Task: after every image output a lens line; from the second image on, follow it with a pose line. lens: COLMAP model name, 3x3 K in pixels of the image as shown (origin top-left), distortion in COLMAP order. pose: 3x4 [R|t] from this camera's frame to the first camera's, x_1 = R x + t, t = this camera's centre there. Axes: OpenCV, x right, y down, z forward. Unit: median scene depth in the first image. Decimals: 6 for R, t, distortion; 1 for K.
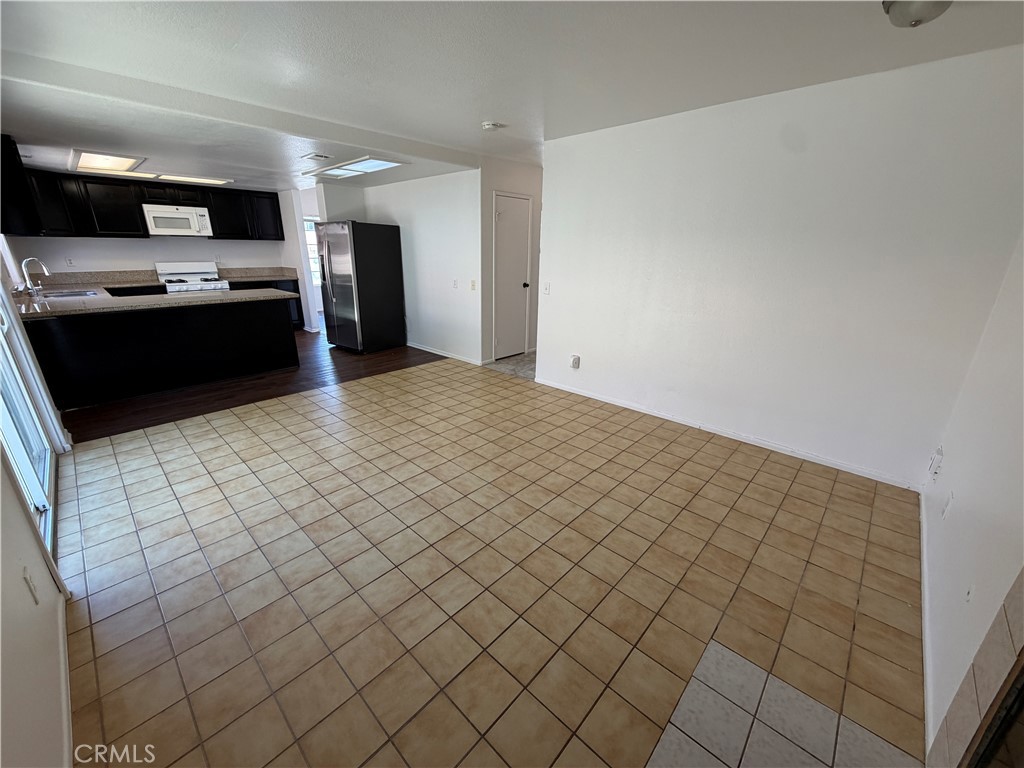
lens RADIAL K [[408.1, 0, 509.9], [0, 408.1, 384.6], [0, 0, 1]] dist [0.001089, 0.000375]
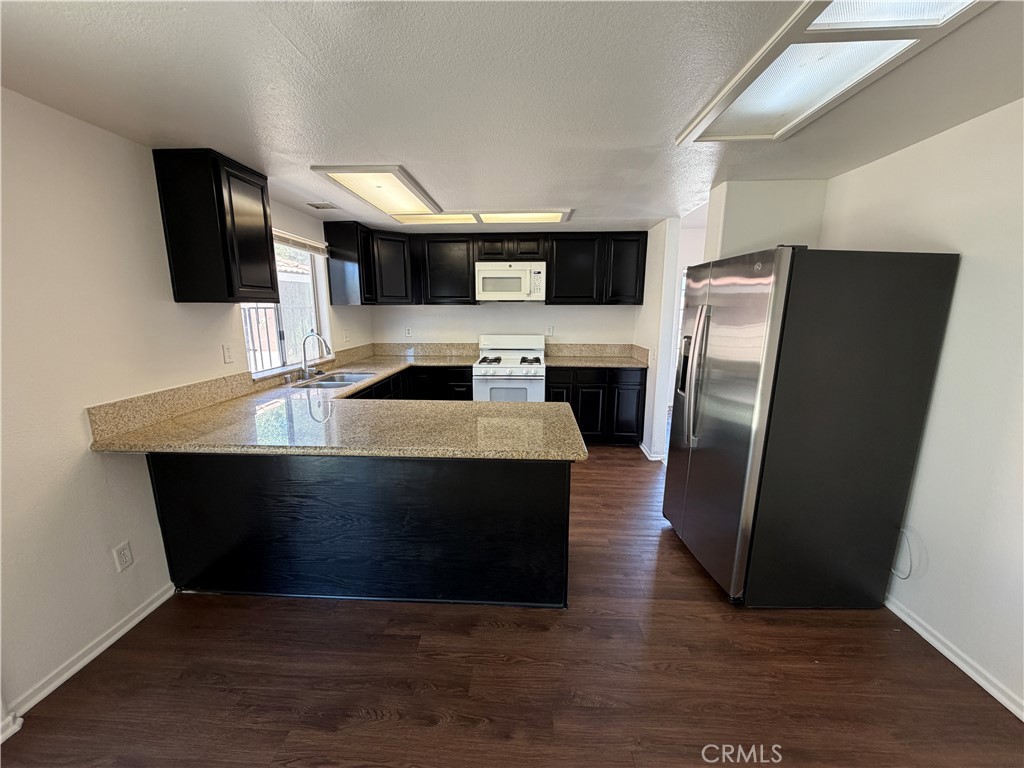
lens RADIAL K [[408.1, 0, 510.3], [0, 408.1, 384.6], [0, 0, 1]] dist [0.001089, 0.000375]
pose [[0.648988, 0.133328, -0.749025, -0.234207], [-0.239023, 0.970406, -0.034366, -0.193661], [0.722276, 0.201337, 0.661650, 0.547205]]
